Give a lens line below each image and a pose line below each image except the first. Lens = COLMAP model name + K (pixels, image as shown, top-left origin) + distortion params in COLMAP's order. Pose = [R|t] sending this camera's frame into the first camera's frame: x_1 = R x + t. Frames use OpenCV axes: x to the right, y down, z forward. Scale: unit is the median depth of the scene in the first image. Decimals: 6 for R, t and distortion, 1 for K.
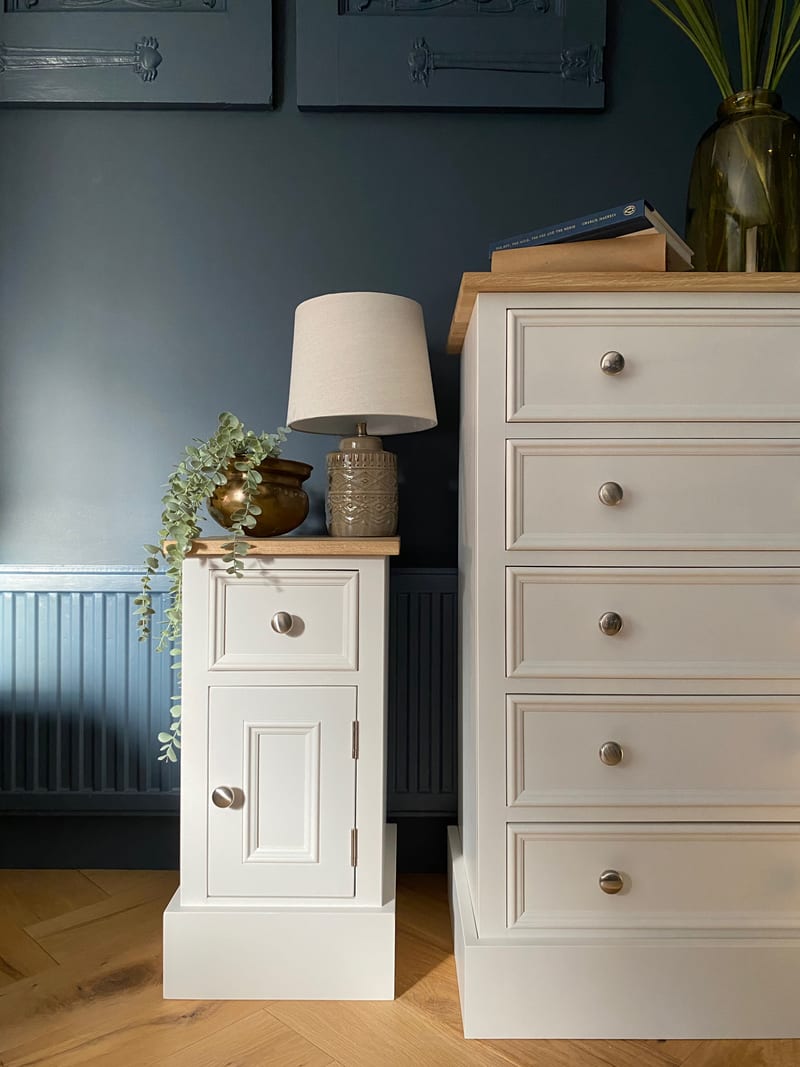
lens RADIAL K [[797.0, 0, 395.1], [0, 797.0, 541.9], [0, 0, 1]] dist [-0.005308, -0.005217]
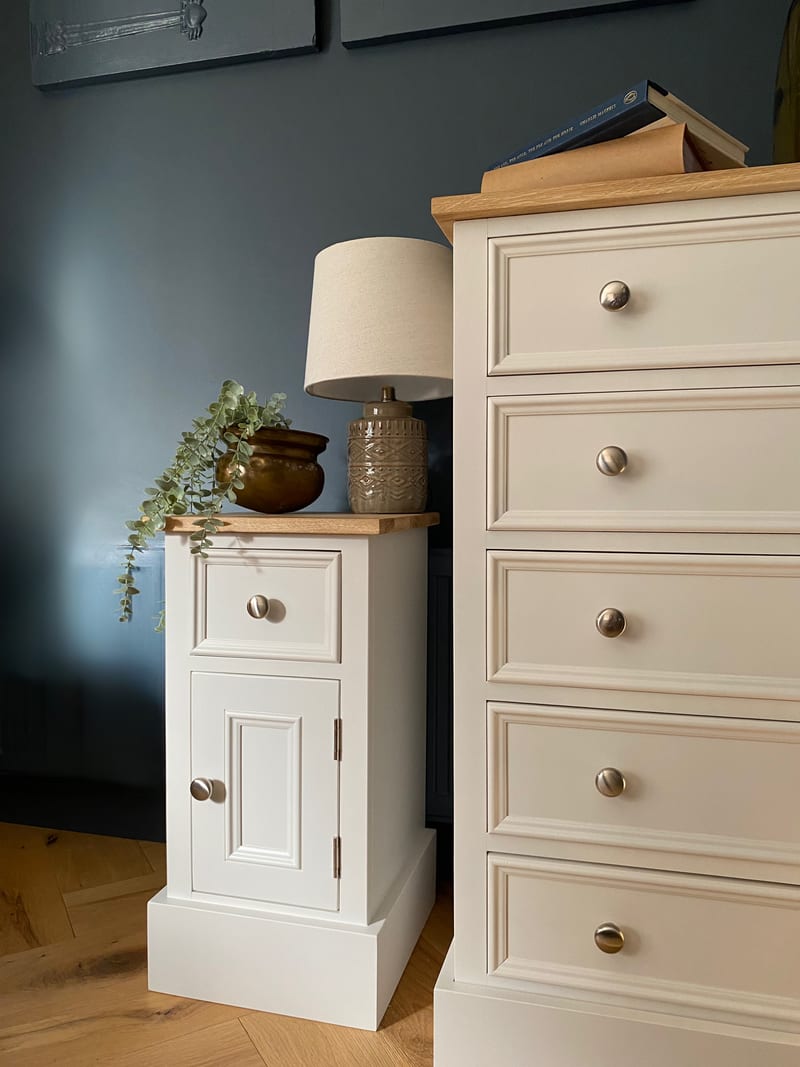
lens RADIAL K [[797.0, 0, 402.3], [0, 797.0, 539.9], [0, 0, 1]] dist [-0.005308, -0.005217]
pose [[0.967692, 0.012371, -0.251830, 0.249336], [-0.005456, 0.999589, 0.028140, -0.002276], [0.252075, -0.025857, 0.967362, 0.158134]]
